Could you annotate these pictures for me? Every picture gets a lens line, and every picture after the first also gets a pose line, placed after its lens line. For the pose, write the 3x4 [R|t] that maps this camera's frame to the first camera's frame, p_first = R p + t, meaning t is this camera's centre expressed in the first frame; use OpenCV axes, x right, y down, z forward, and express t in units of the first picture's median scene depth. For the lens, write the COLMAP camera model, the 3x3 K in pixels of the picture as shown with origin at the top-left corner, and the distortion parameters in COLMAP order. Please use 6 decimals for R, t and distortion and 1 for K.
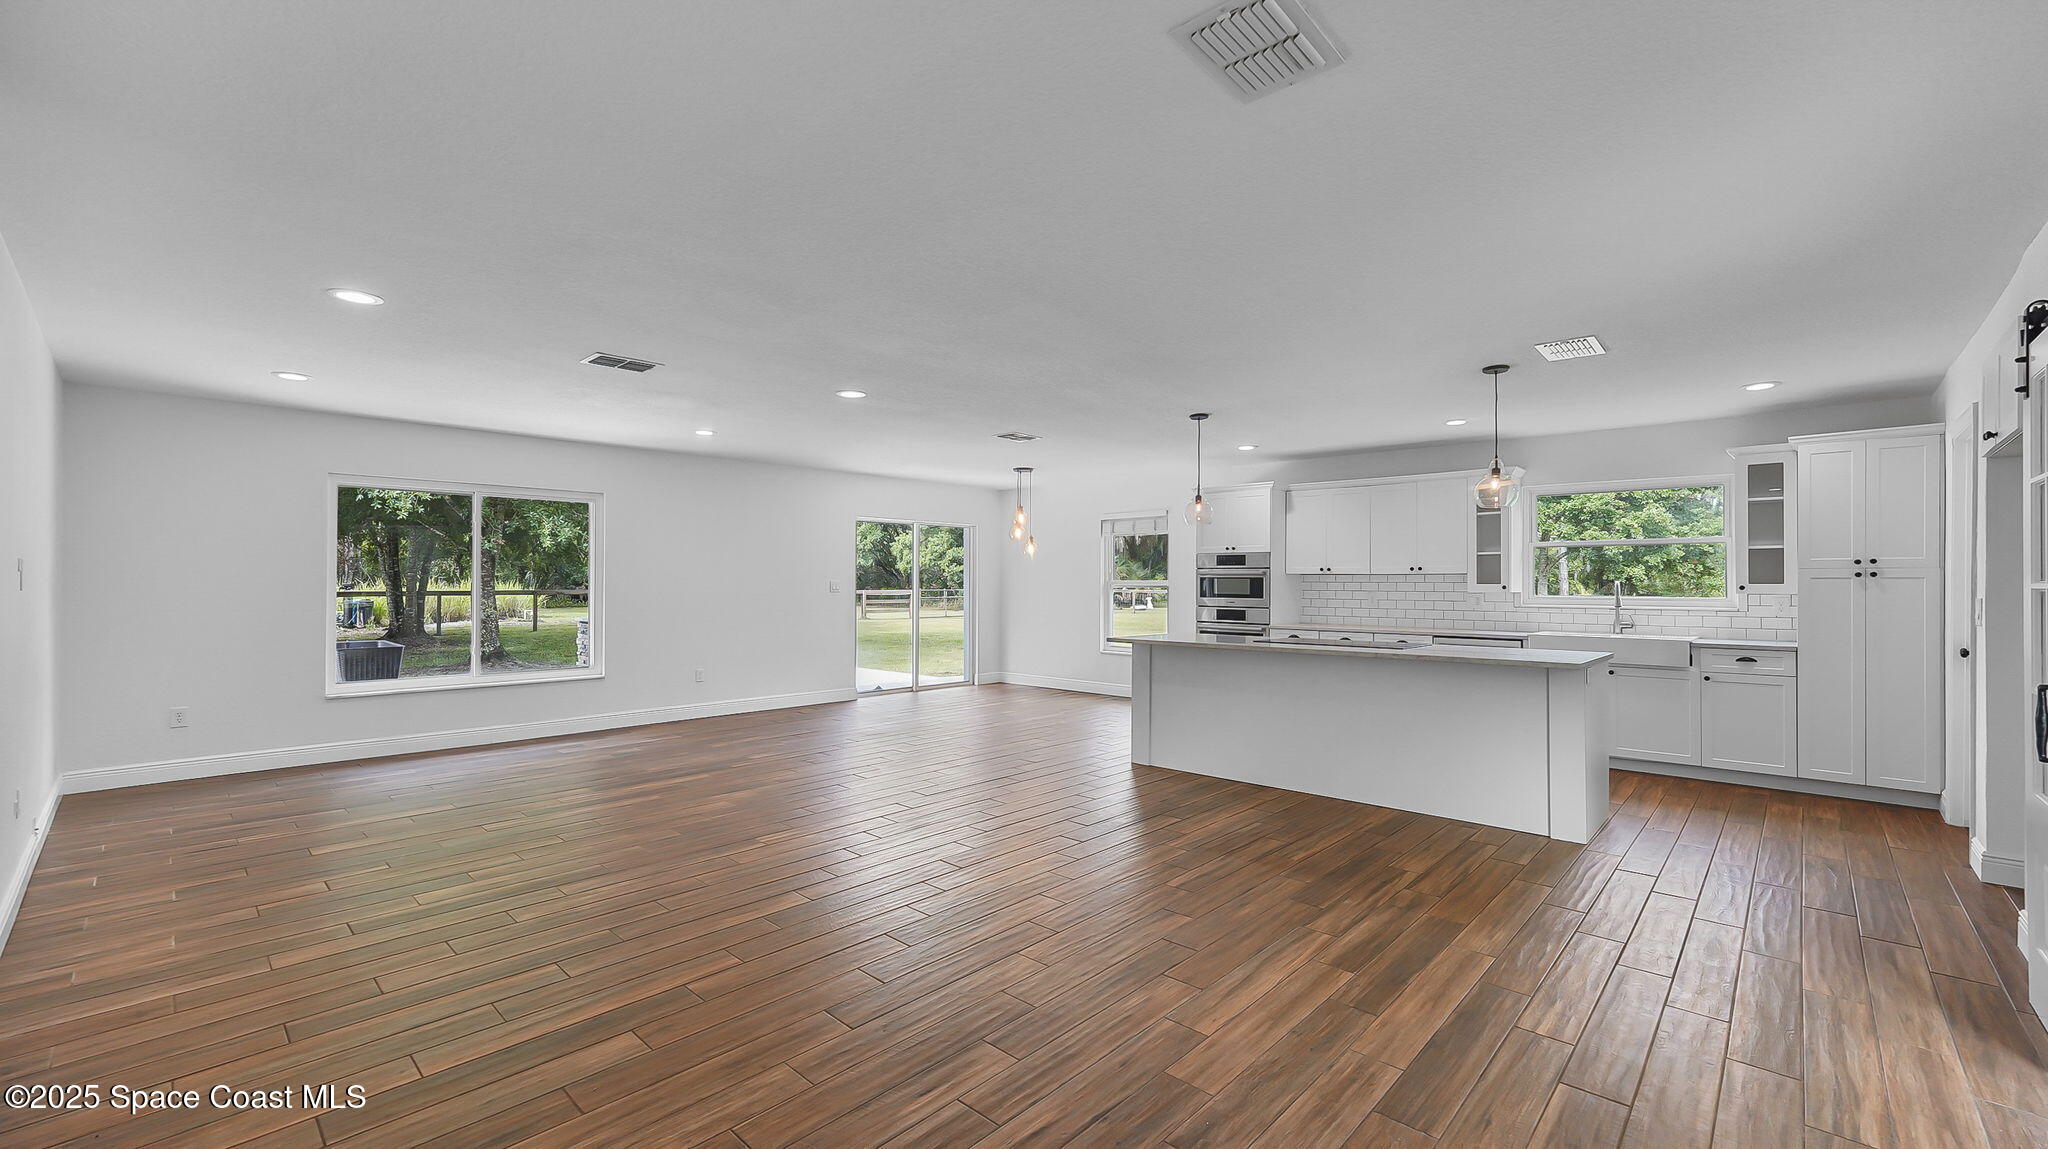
lens RADIAL K [[830.5, 0, 1027.0], [0, 830.5, 579.3], [0, 0, 1]] dist [-0.001923, 0.001927]
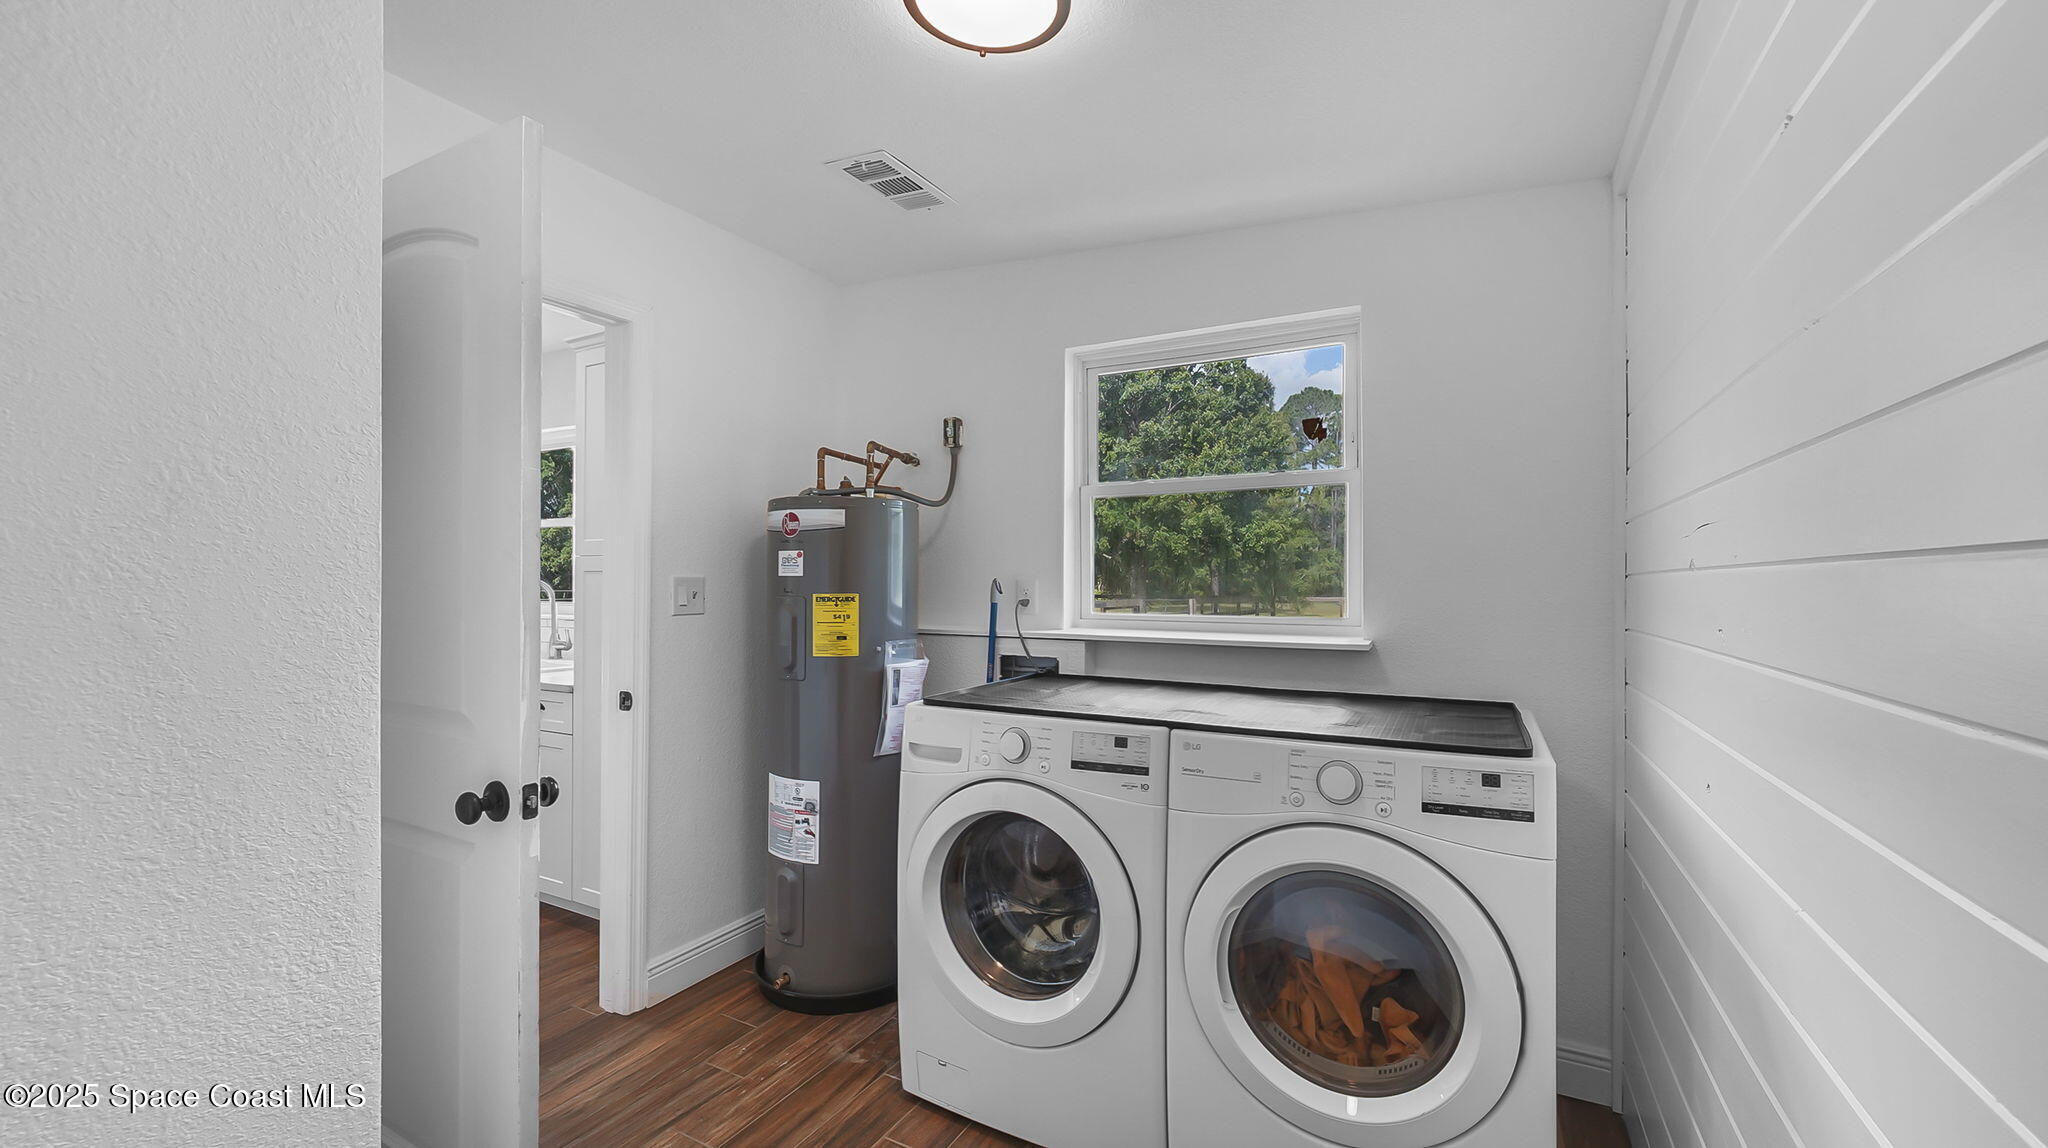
lens RADIAL K [[830.5, 0, 990.4], [0, 830.5, 582.9], [0, 0, 1]] dist [-0.001923, 0.001927]
pose [[0.975609, 0.001161, 0.219511, 0.650375], [-0.001803, 0.999995, 0.002726, 0.002020], [-0.219506, -0.003056, 0.975606, 0.195705]]
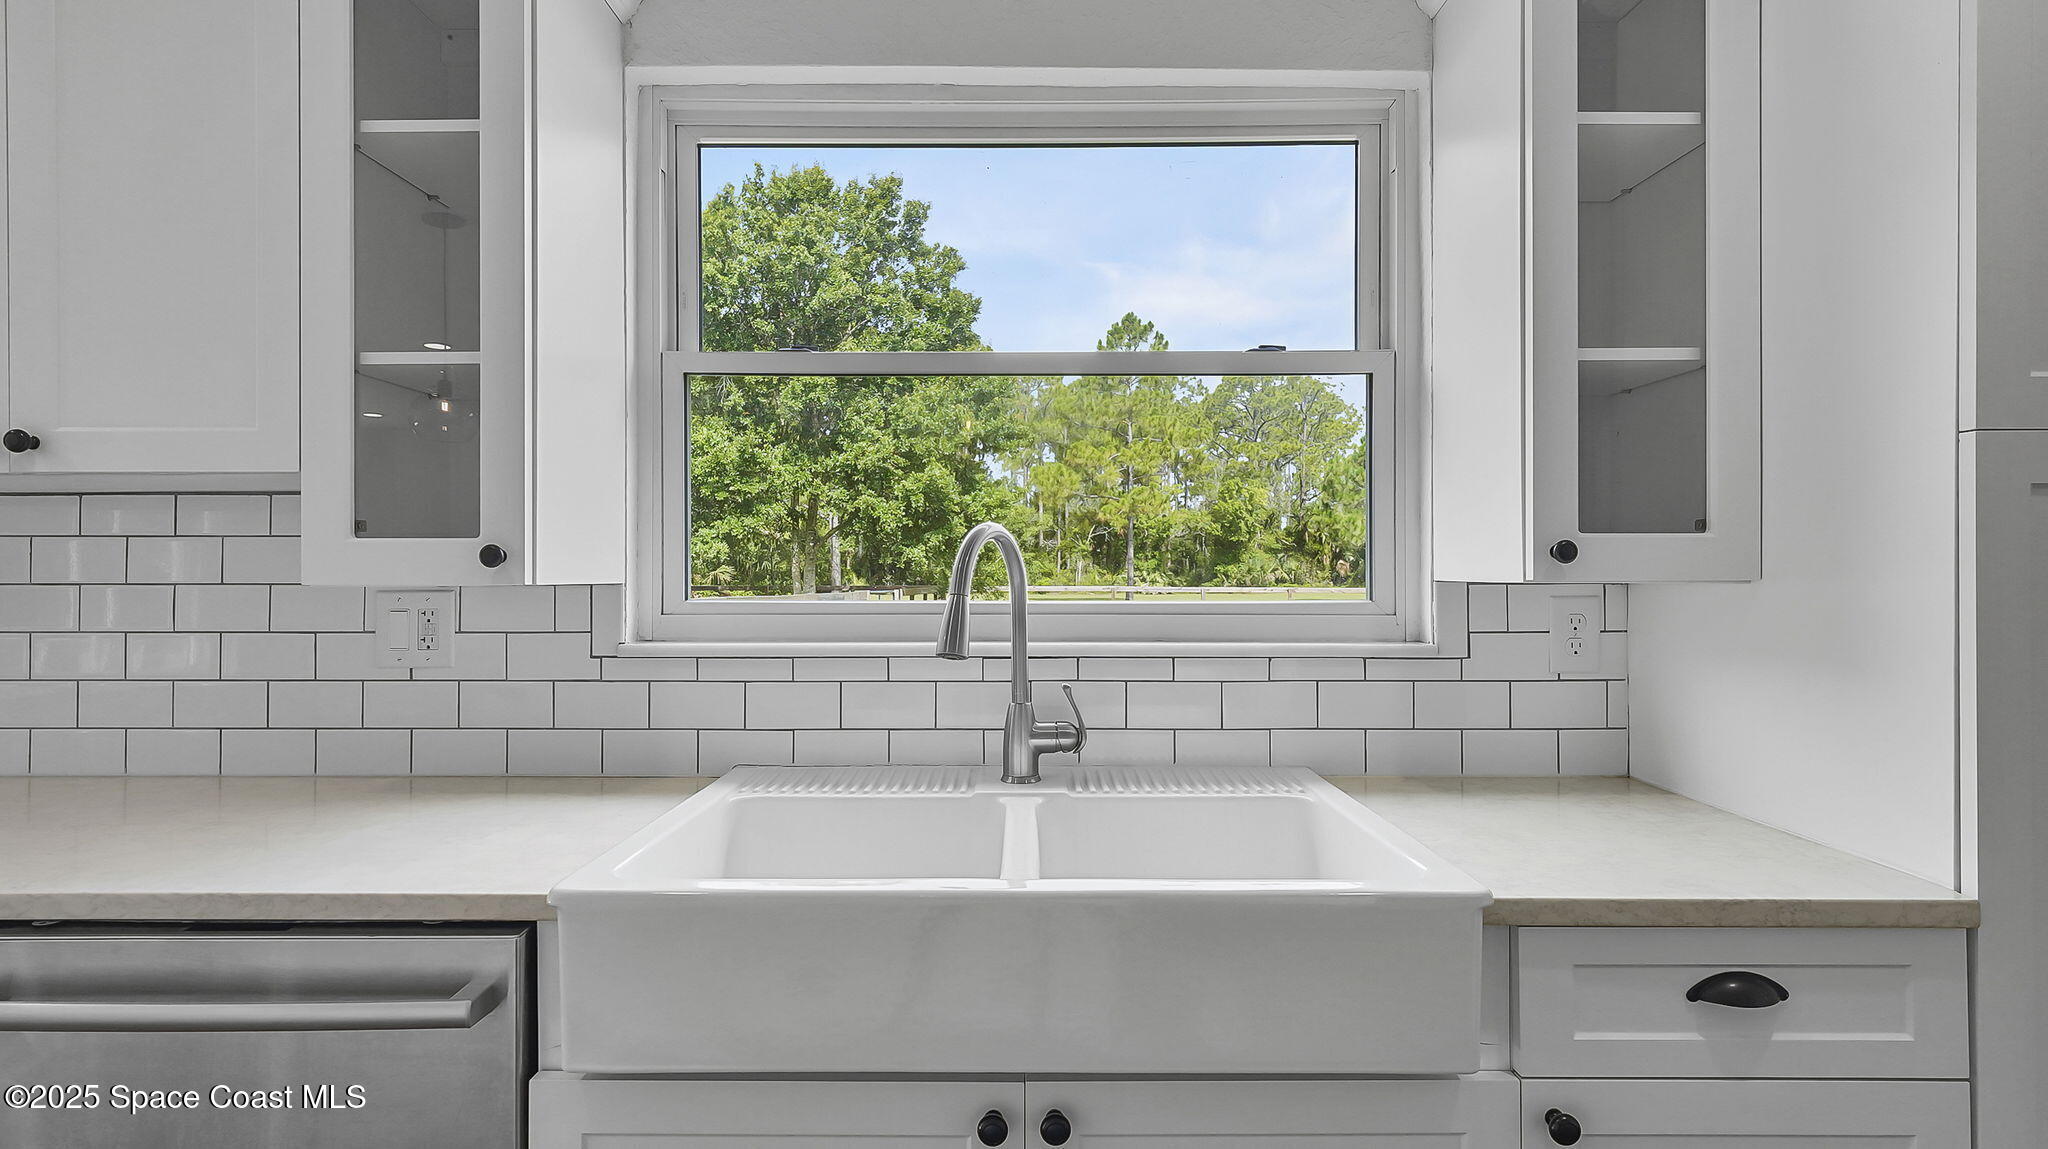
lens RADIAL K [[1058.0, 0, 1023.2], [0, 1058.0, 569.2], [0, 0, 1]] dist [0.003327, 0.002246]
pose [[0.733083, -0.000029, 0.680139, 0.381785], [-0.001189, 0.999998, 0.001324, 0.008948], [-0.680138, -0.001779, 0.733082, 0.577727]]
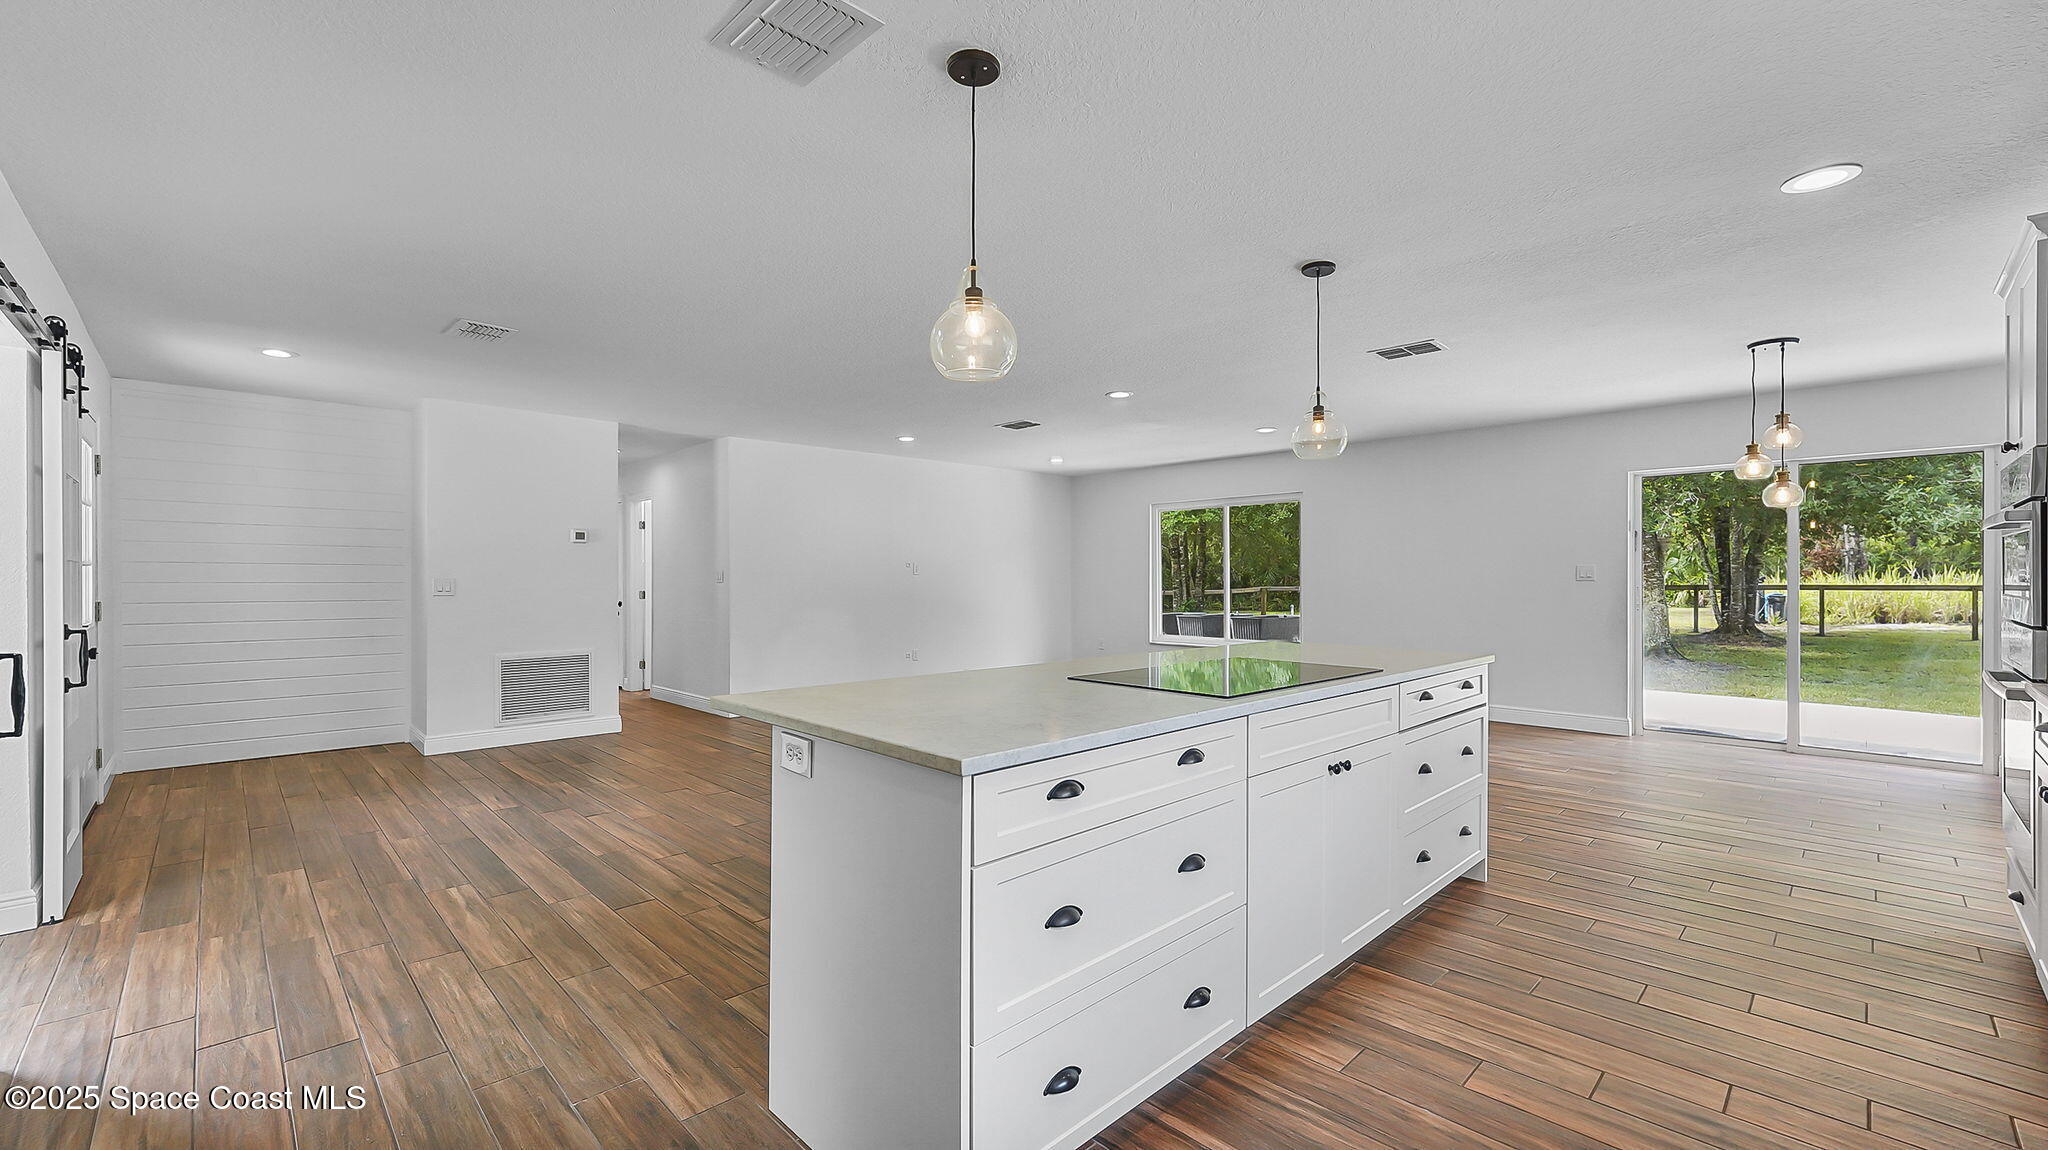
lens RADIAL K [[830.5, 0, 1018.7], [0, 830.5, 580.0], [0, 0, 1]] dist [-0.001923, 0.001927]
pose [[-0.046453, 0.000108, -0.998920, 0.538643], [0.005359, 0.999986, -0.000141, 0.012829], [0.998906, -0.005360, -0.046453, 0.554911]]
